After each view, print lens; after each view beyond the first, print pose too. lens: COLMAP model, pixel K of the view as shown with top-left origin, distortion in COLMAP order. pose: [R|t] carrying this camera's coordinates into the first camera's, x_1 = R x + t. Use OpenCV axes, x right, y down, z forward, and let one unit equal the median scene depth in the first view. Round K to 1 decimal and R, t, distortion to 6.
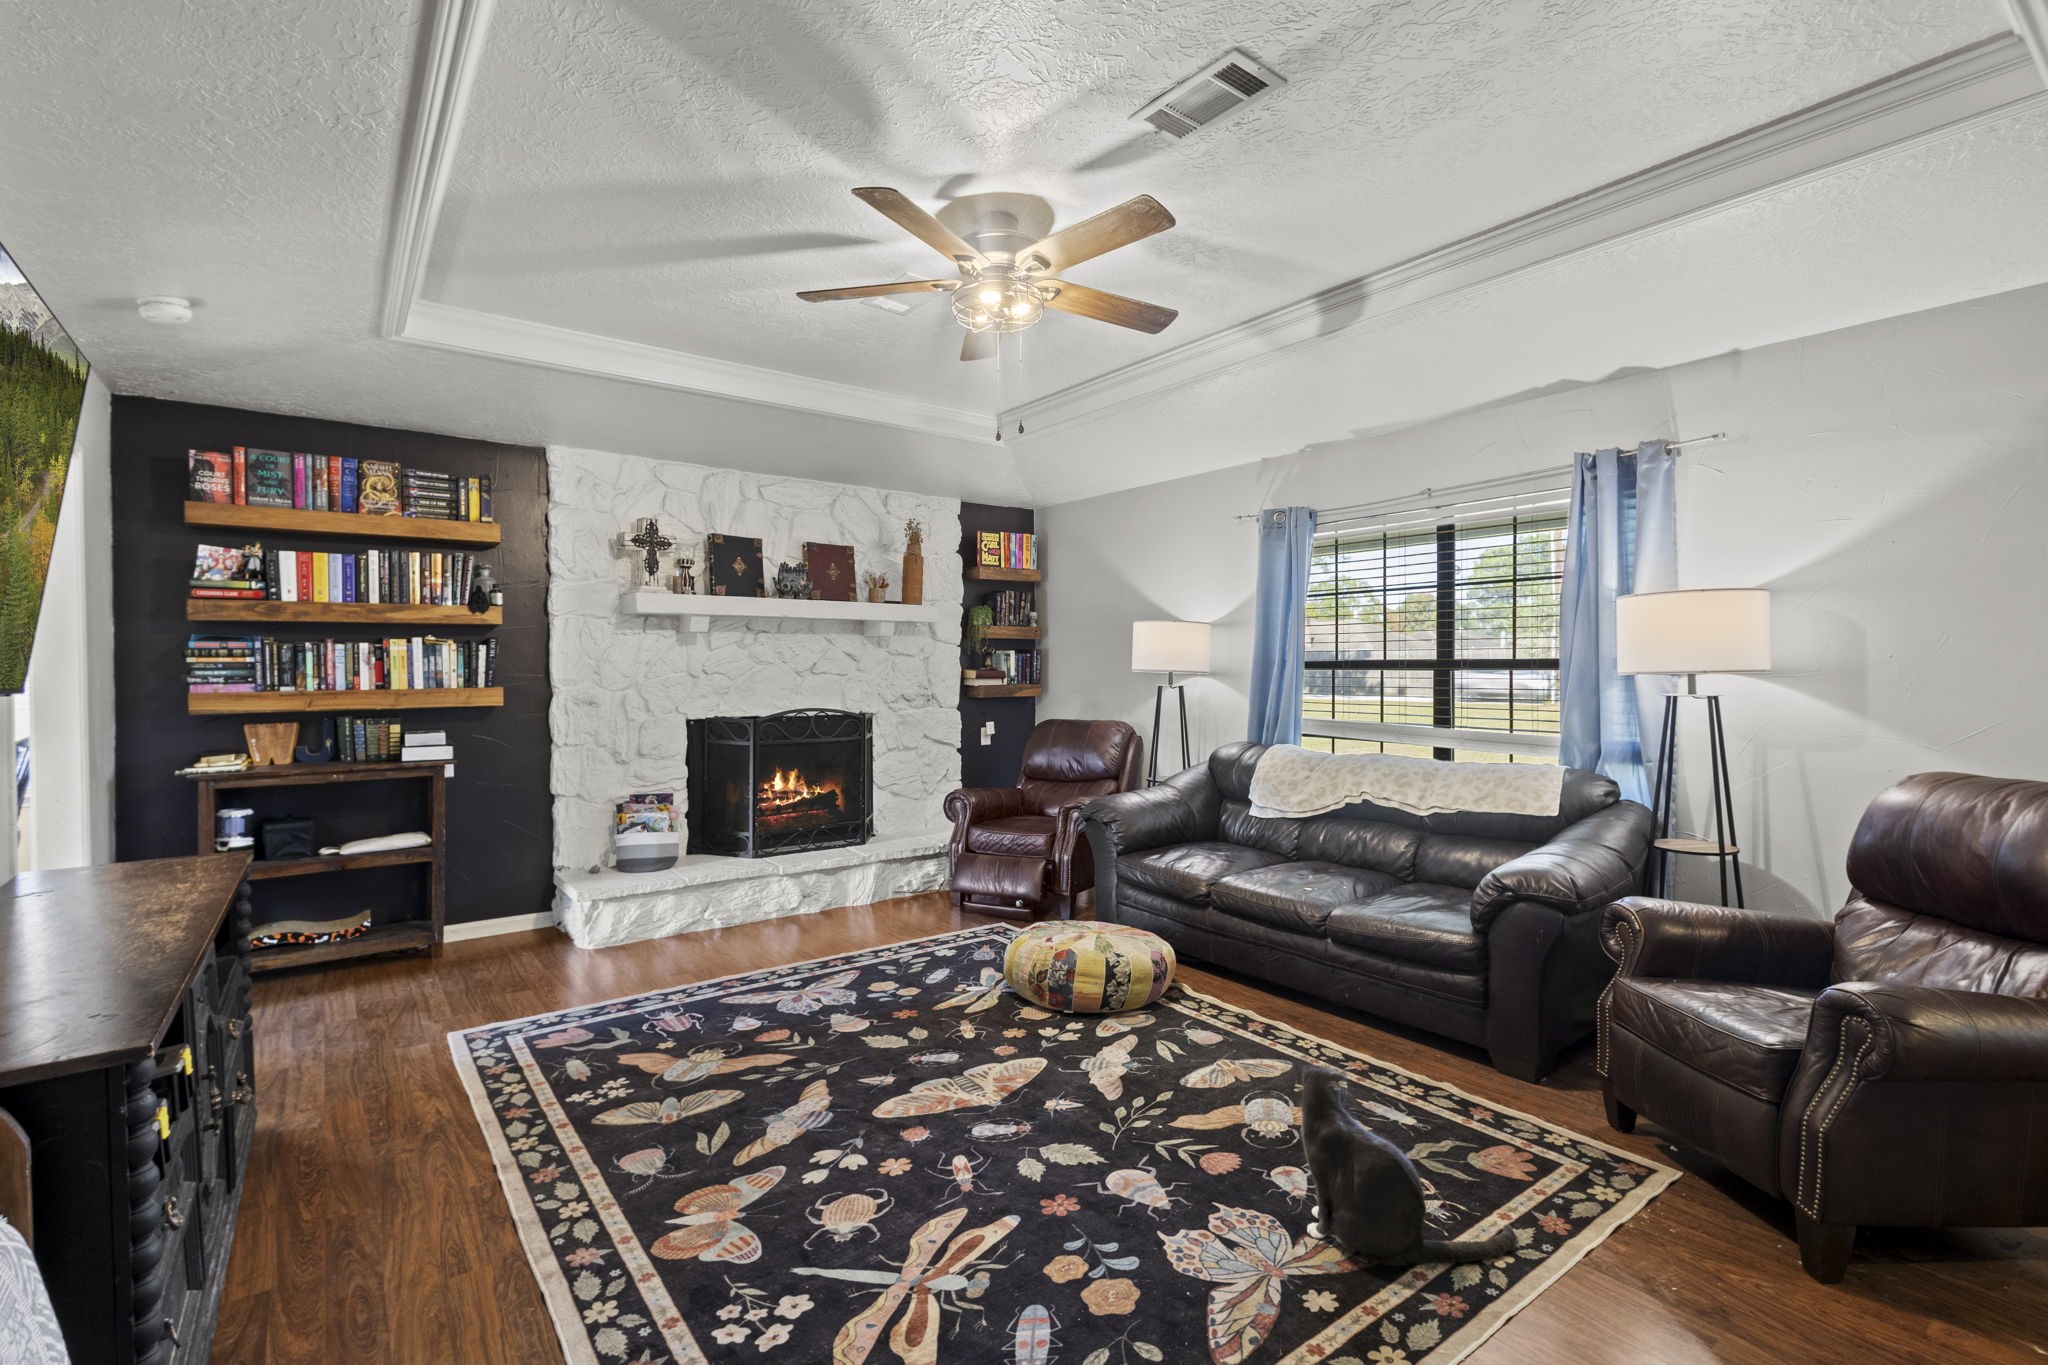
lens RADIAL K [[933.4, 0, 1024.0], [0, 933.4, 682.5], [0, 0, 1]] dist [0.002188, 0.000269]
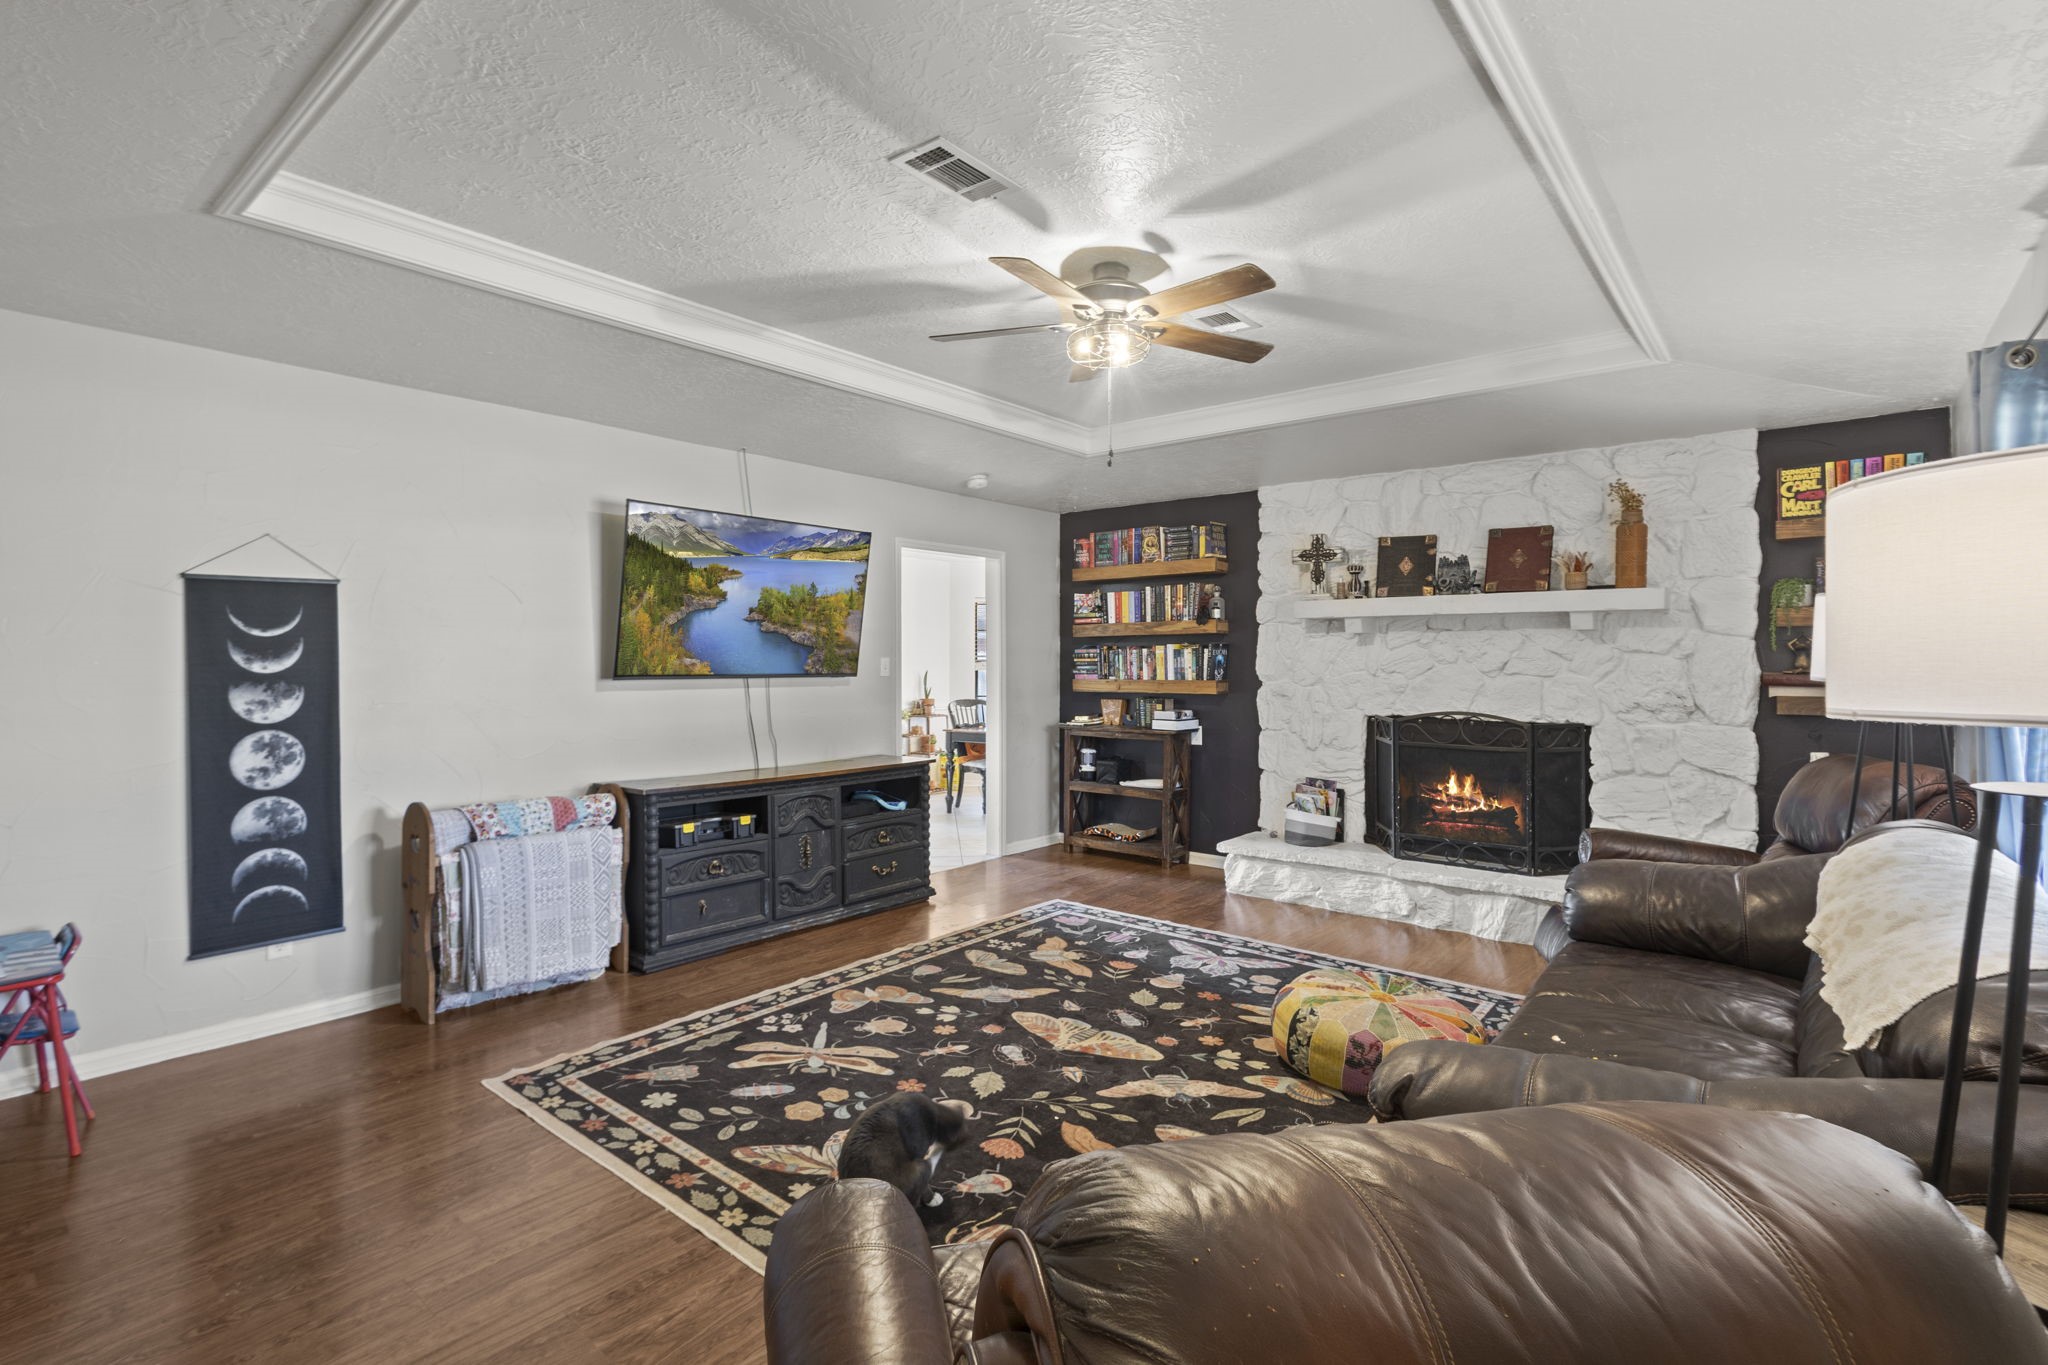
lens RADIAL K [[951.2, 0, 1024.4], [0, 951.2, 659.6], [0, 0, 1]] dist [0.000466, 0.000545]
pose [[0.235364, 0.002845, -0.971903, 0.754489], [-0.017567, 0.999845, -0.001328, -0.019458], [0.971749, 0.017386, 0.235377, 0.460600]]
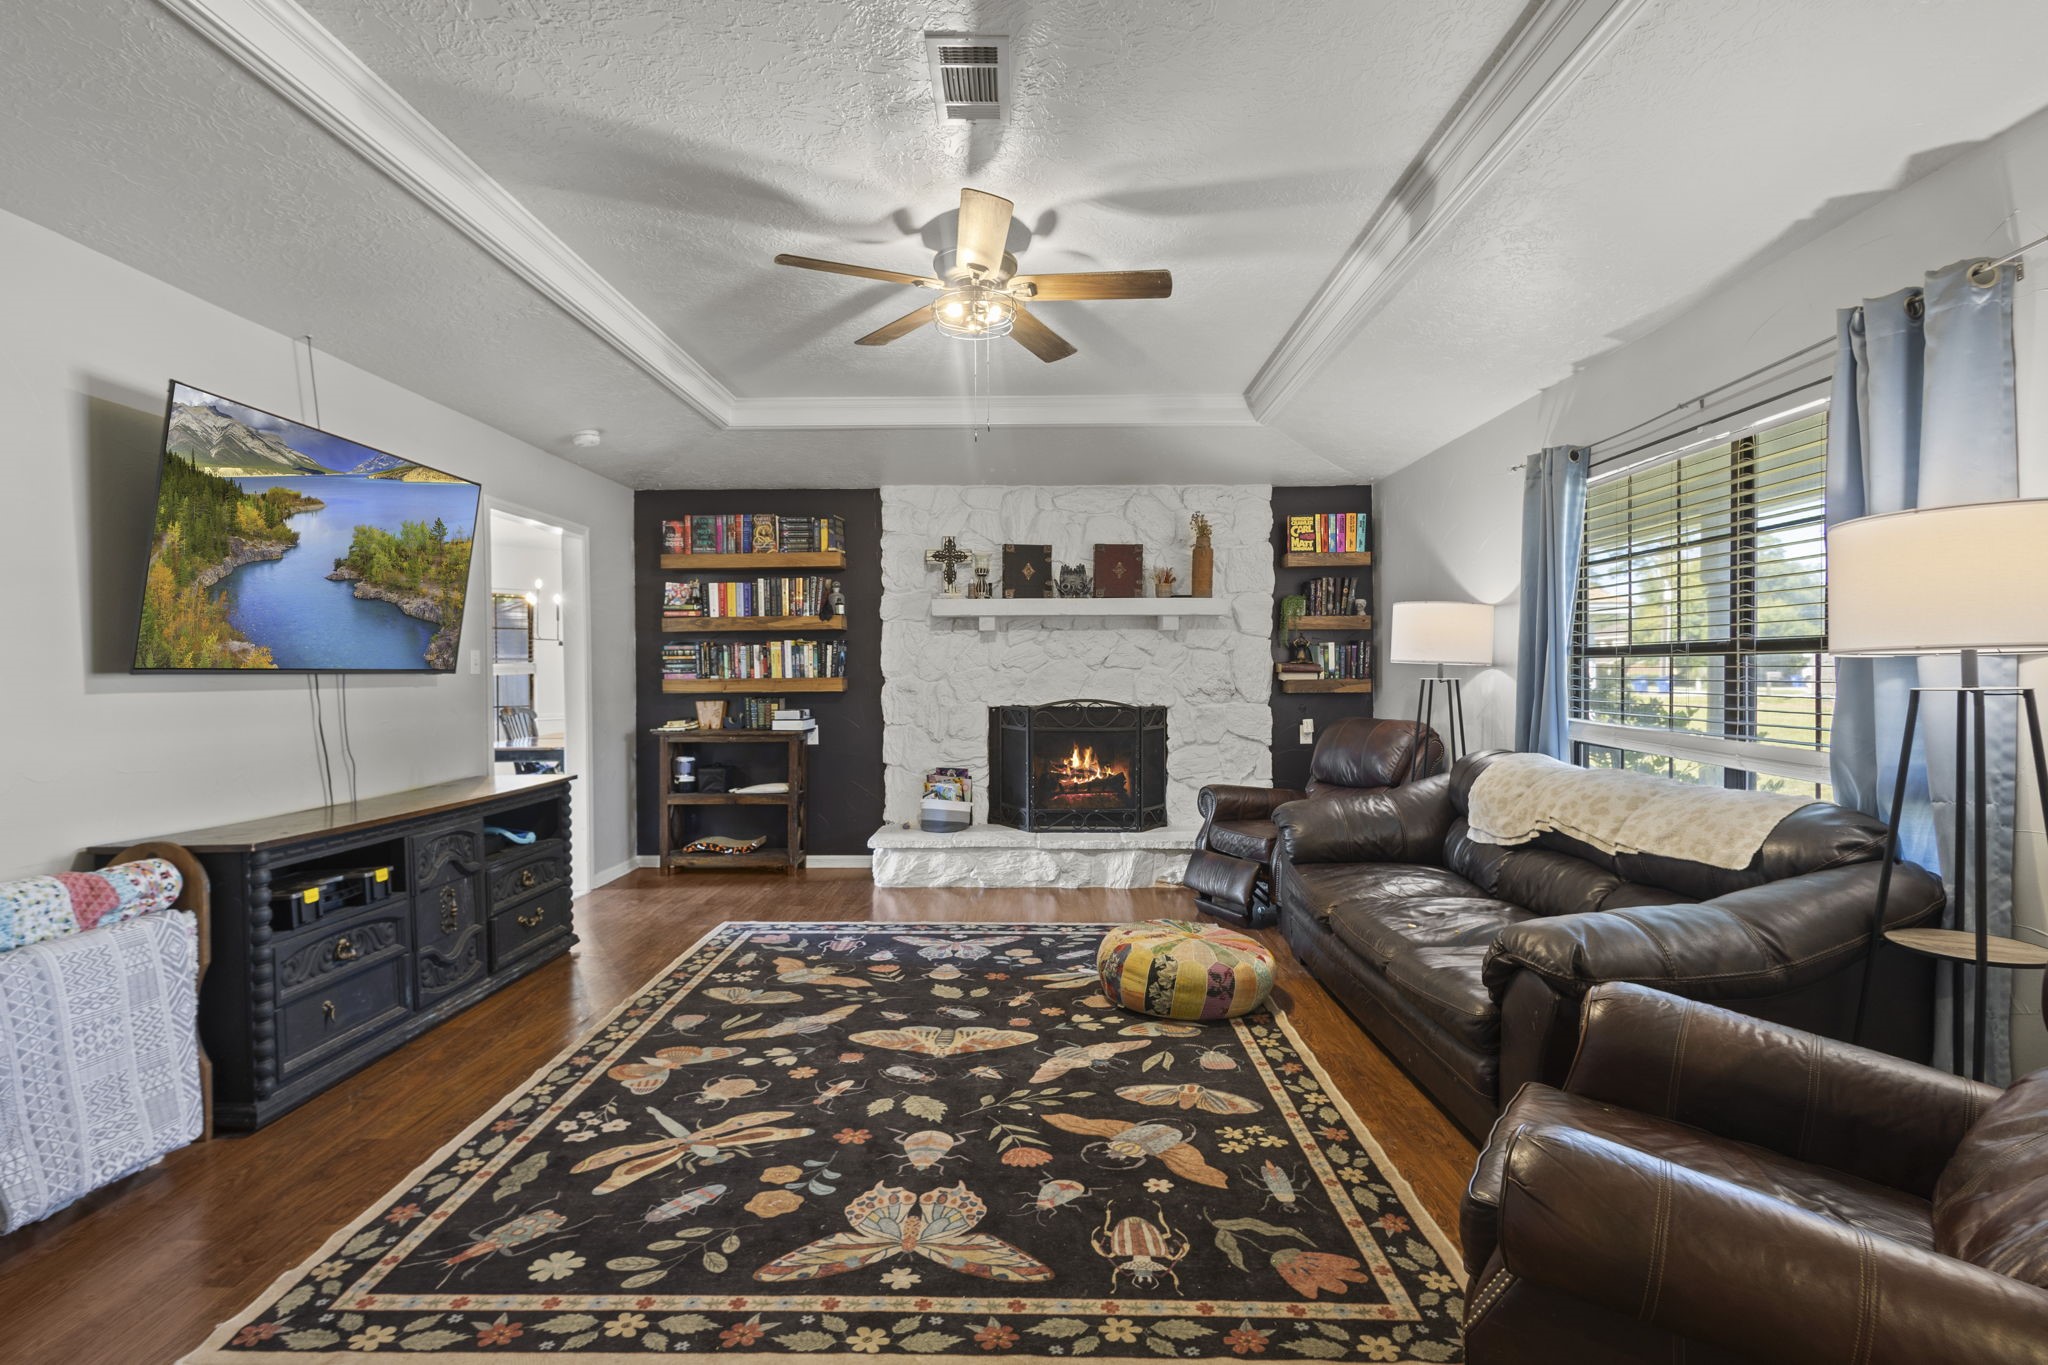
lens RADIAL K [[938.2, 0, 1024.0], [0, 938.2, 682.5], [0, 0, 1]] dist [0.001771, 0.000558]
pose [[0.790615, 0.006110, -0.612283, 0.486349], [-0.007189, 0.999974, 0.000697, 0.010677], [0.612271, 0.003851, 0.790639, 0.133886]]
